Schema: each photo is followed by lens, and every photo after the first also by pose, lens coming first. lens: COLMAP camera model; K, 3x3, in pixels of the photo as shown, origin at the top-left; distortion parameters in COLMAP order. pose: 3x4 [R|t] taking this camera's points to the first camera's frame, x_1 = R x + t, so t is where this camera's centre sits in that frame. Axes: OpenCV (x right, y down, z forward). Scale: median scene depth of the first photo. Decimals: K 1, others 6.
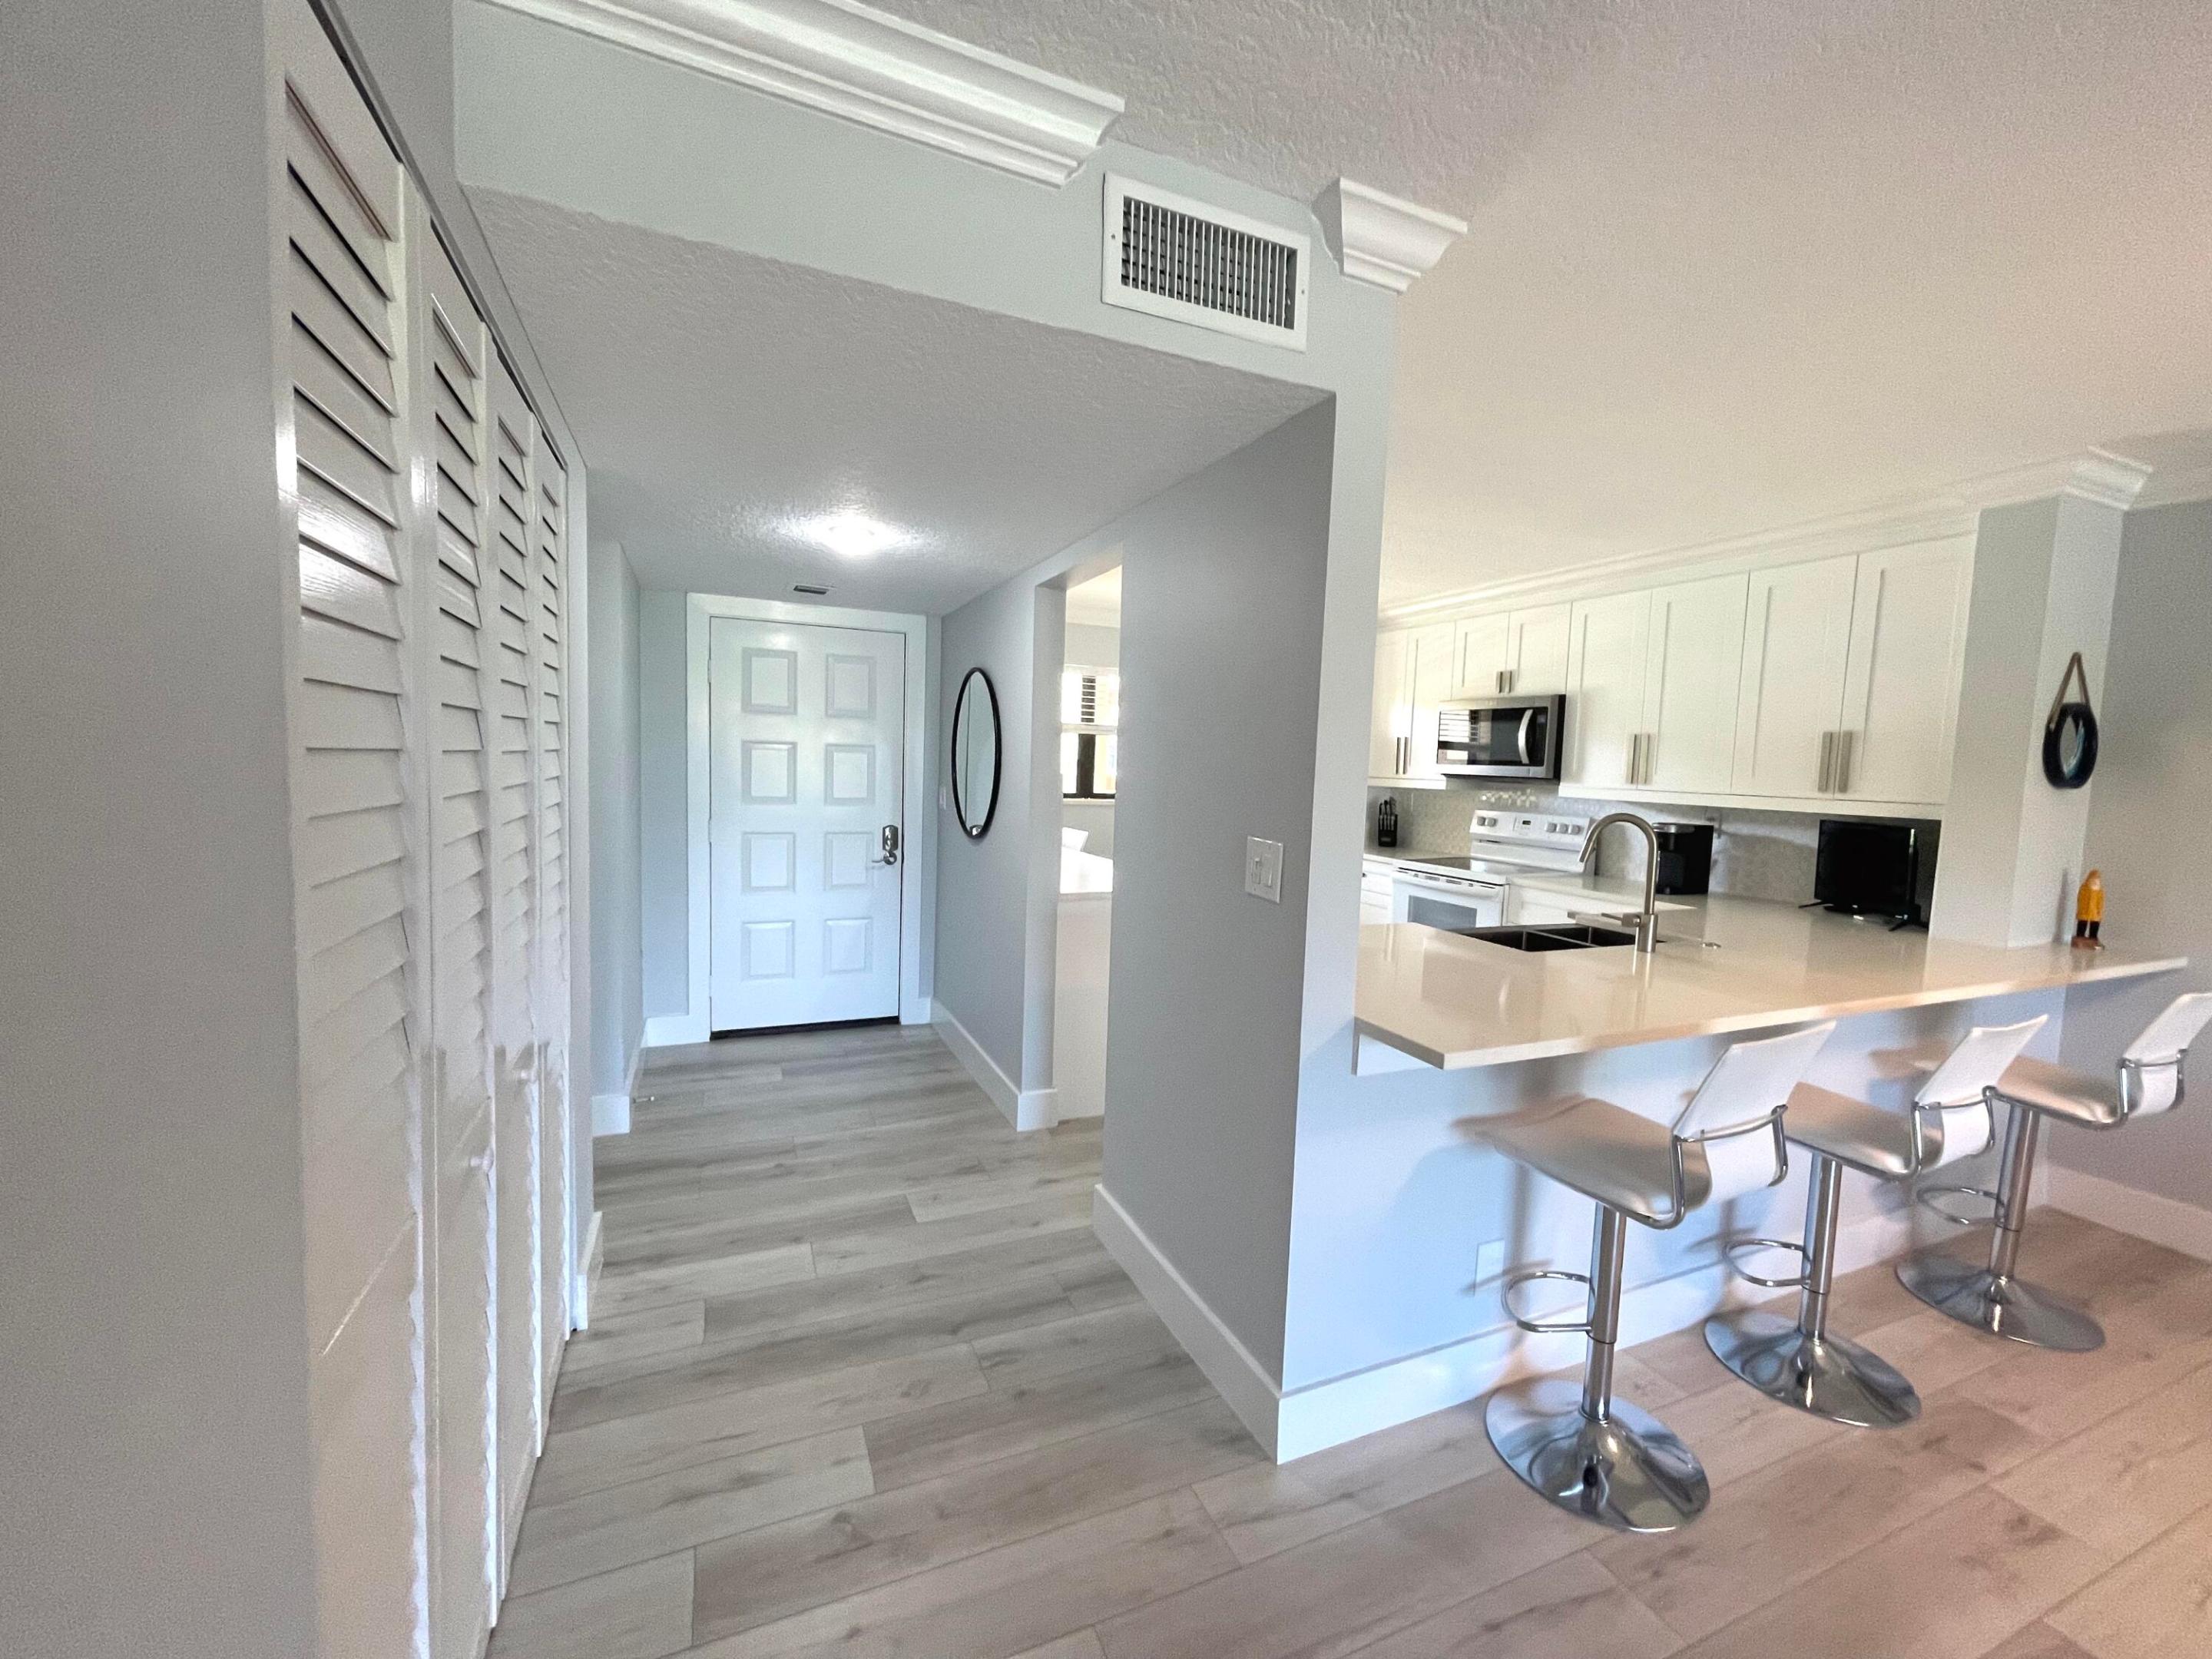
lens RADIAL K [[893.6, 0, 1100.7], [0, 893.6, 834.9], [0, 0, 1]] dist [0.001015, -0.000088]
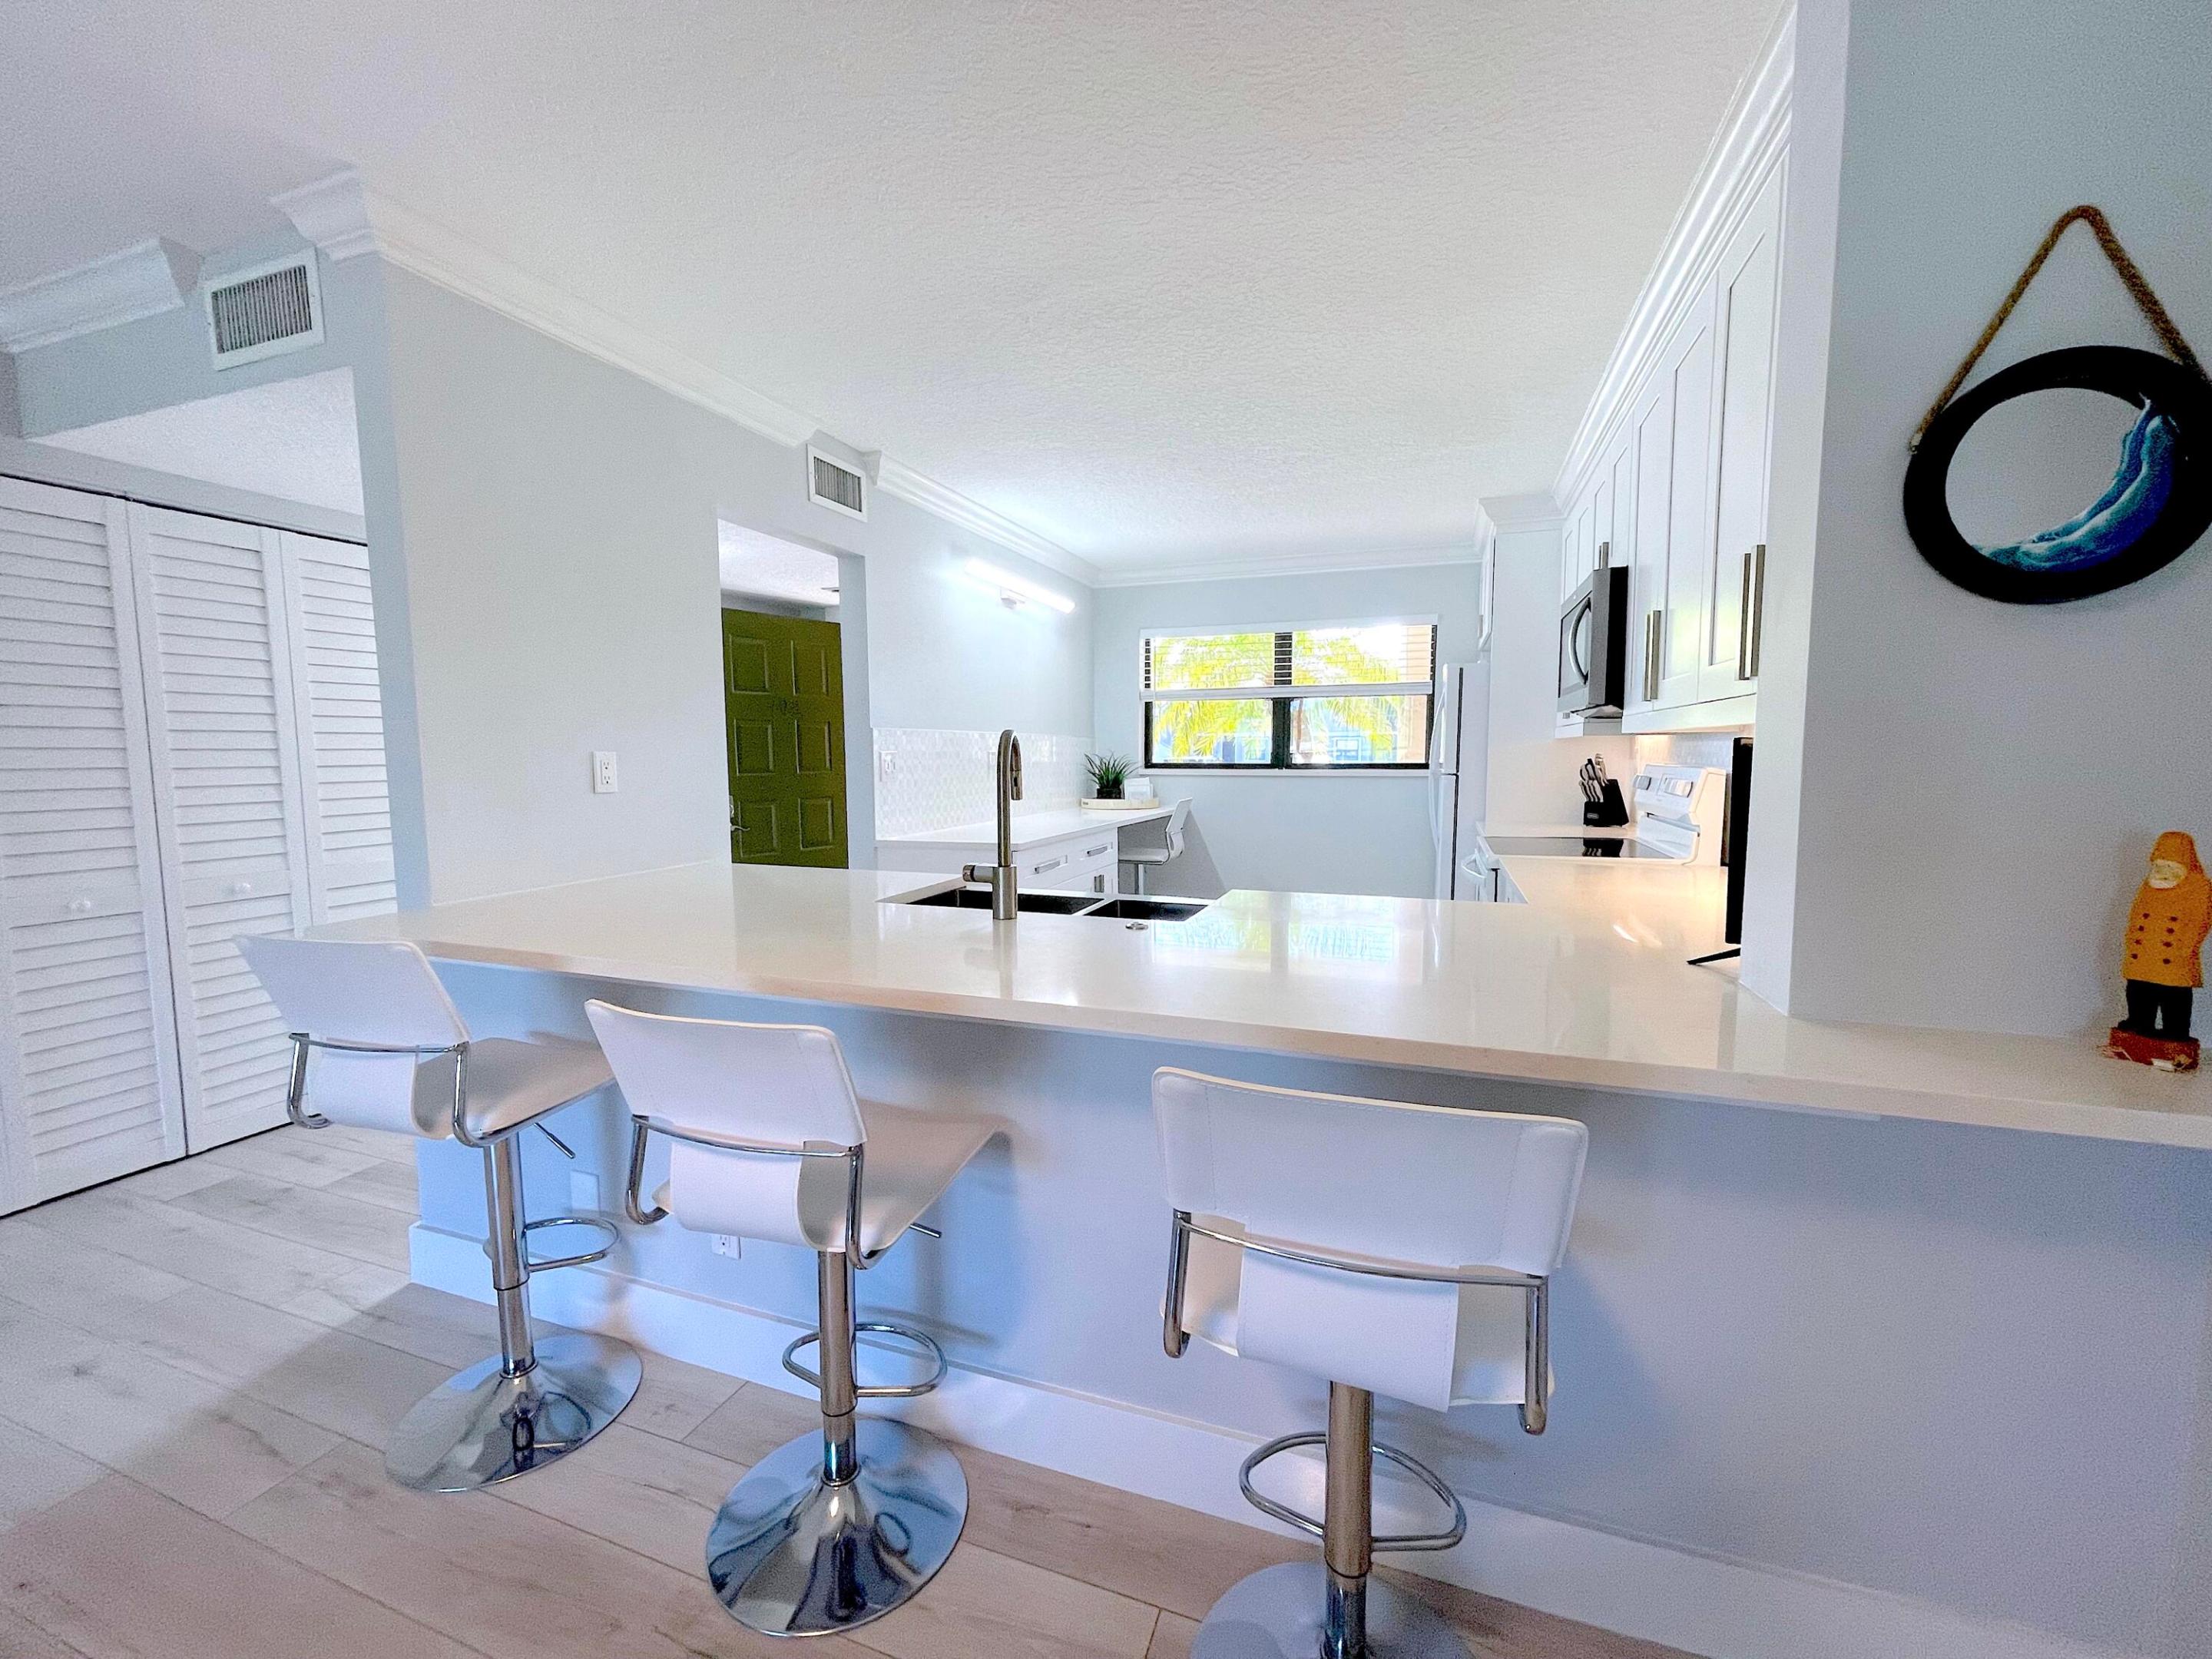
lens RADIAL K [[893.6, 0, 1100.7], [0, 893.6, 834.9], [0, 0, 1]] dist [0.001015, -0.000088]
pose [[0.726284, 0.028333, -0.686810, 0.876384], [-0.029651, 0.999511, 0.009878, 0.040735], [0.686754, 0.013190, 0.726770, 0.403851]]
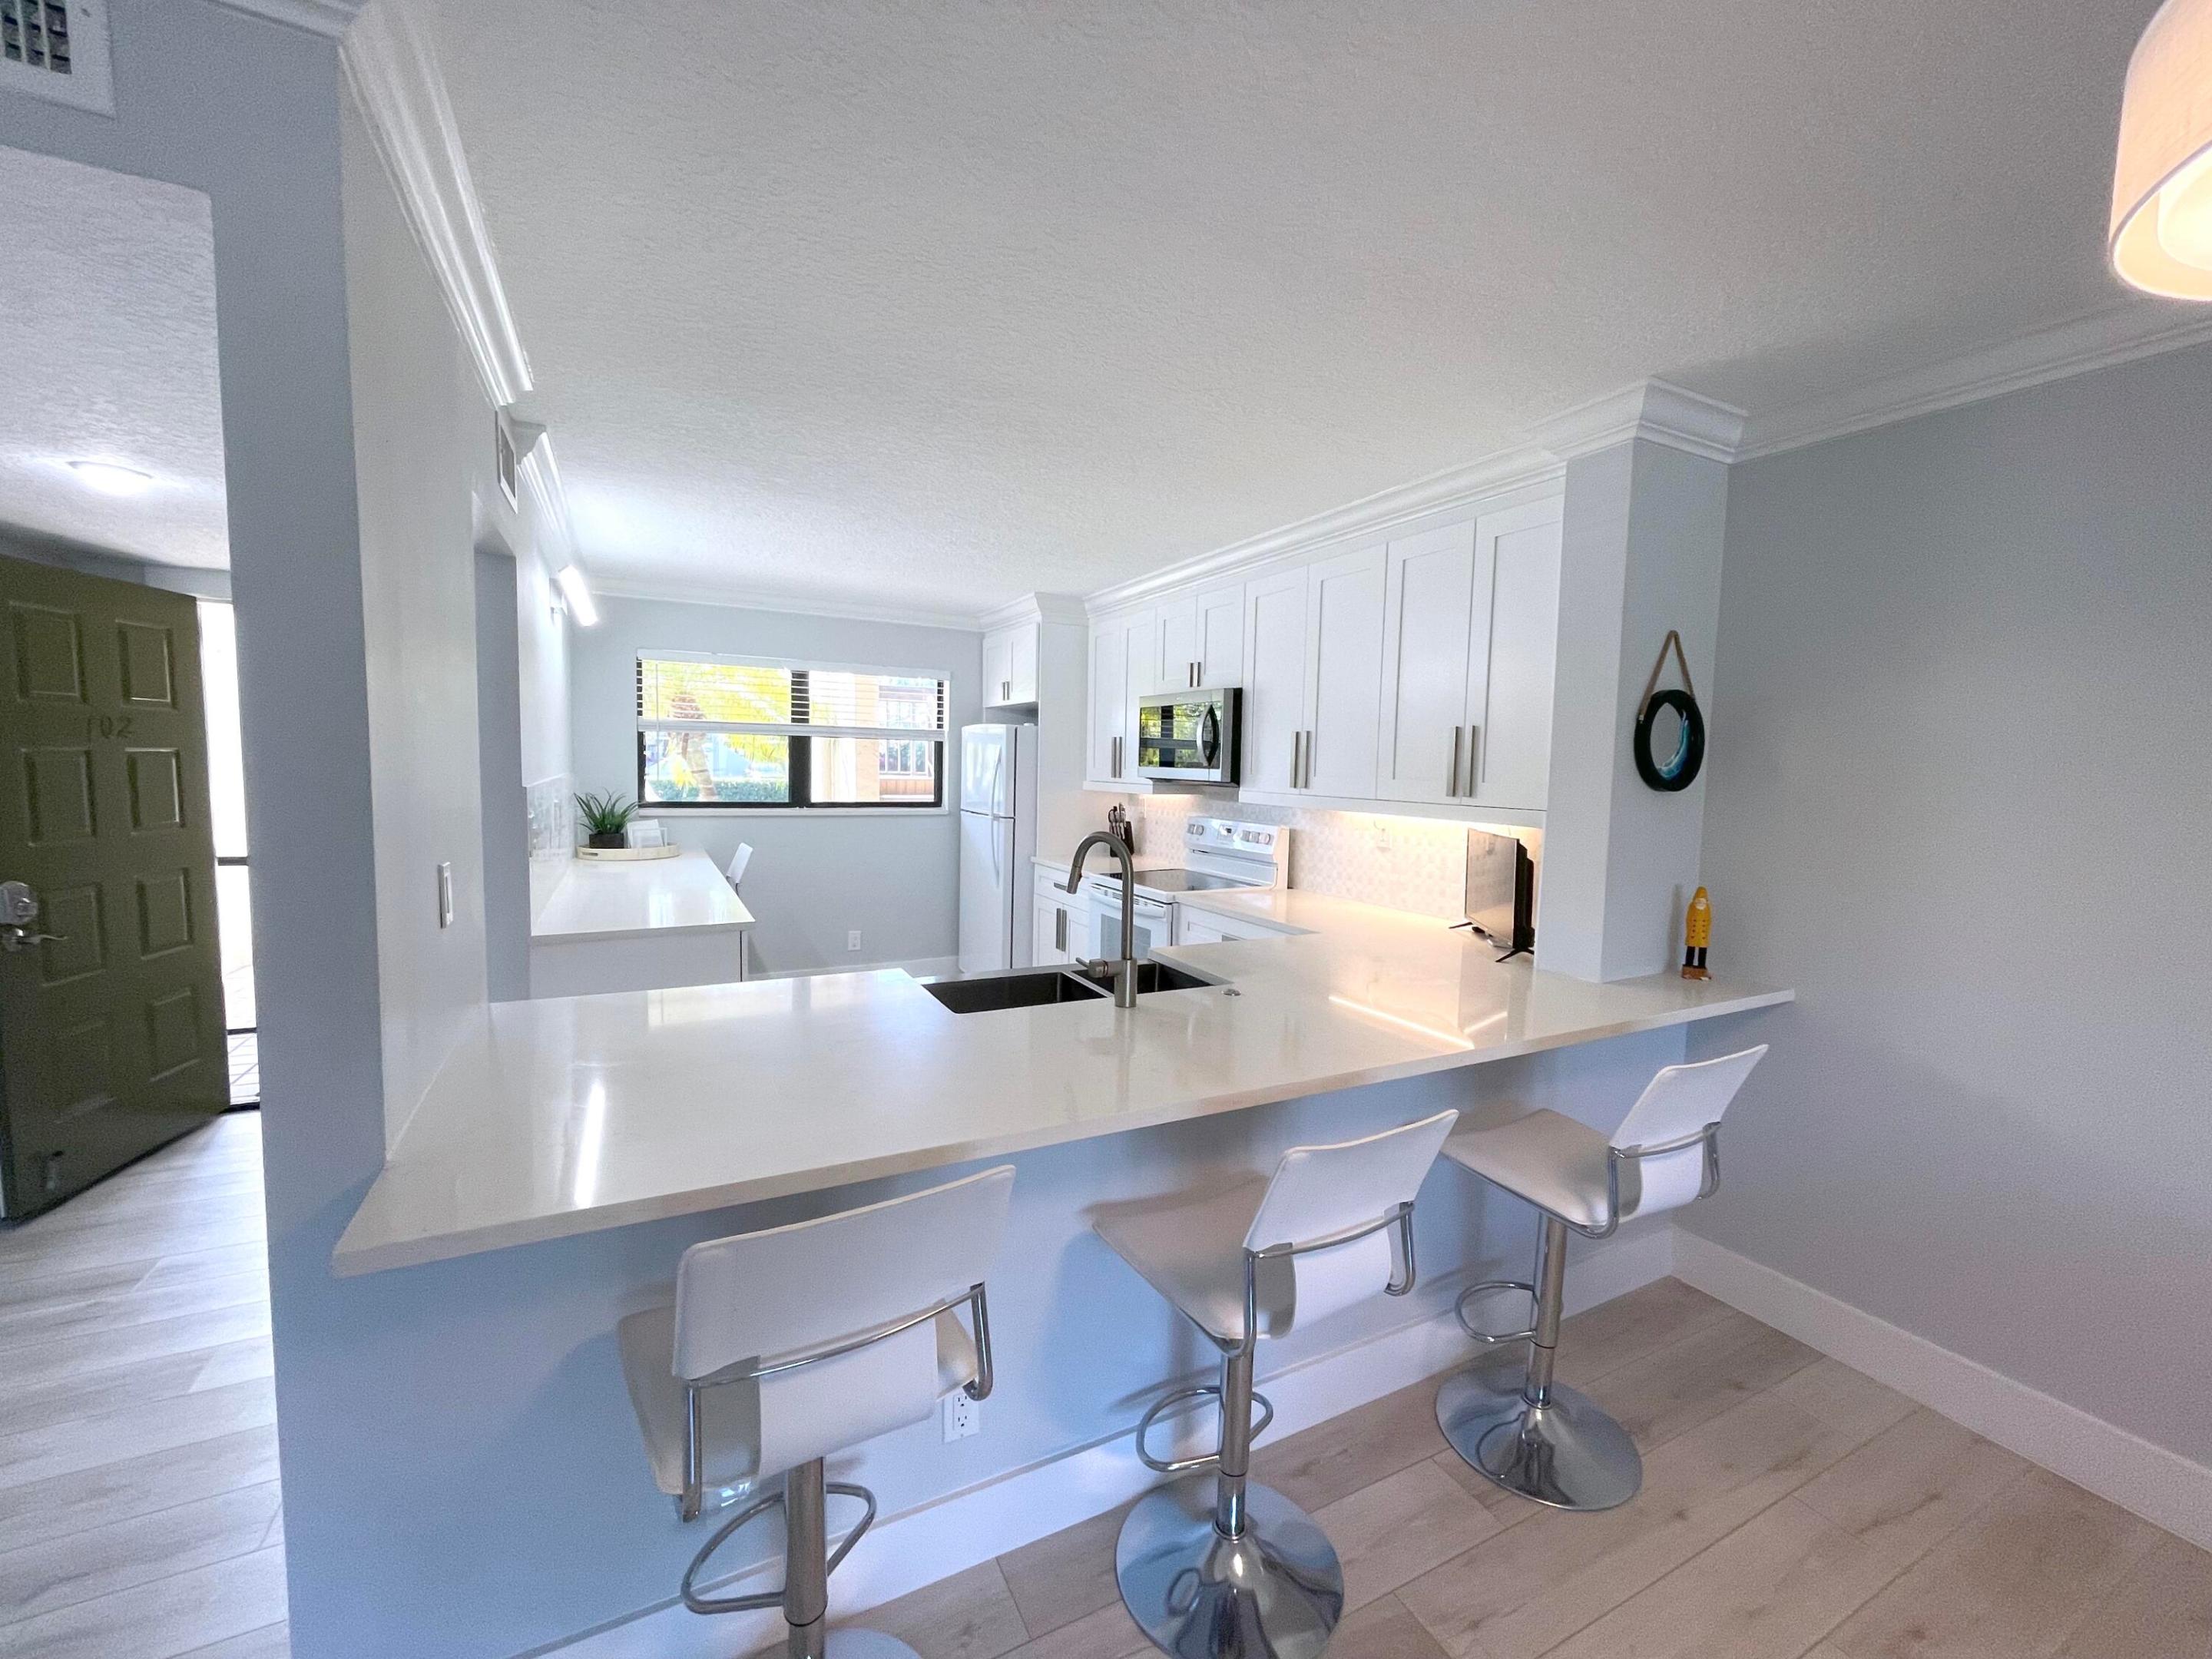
lens RADIAL K [[893.6, 0, 1100.7], [0, 893.6, 834.9], [0, 0, 1]] dist [0.001015, -0.000088]
pose [[0.997348, -0.016169, 0.070967, 0.404676], [0.016287, 0.999867, -0.001090, -0.015386], [-0.070940, 0.002242, 0.997478, 0.162631]]
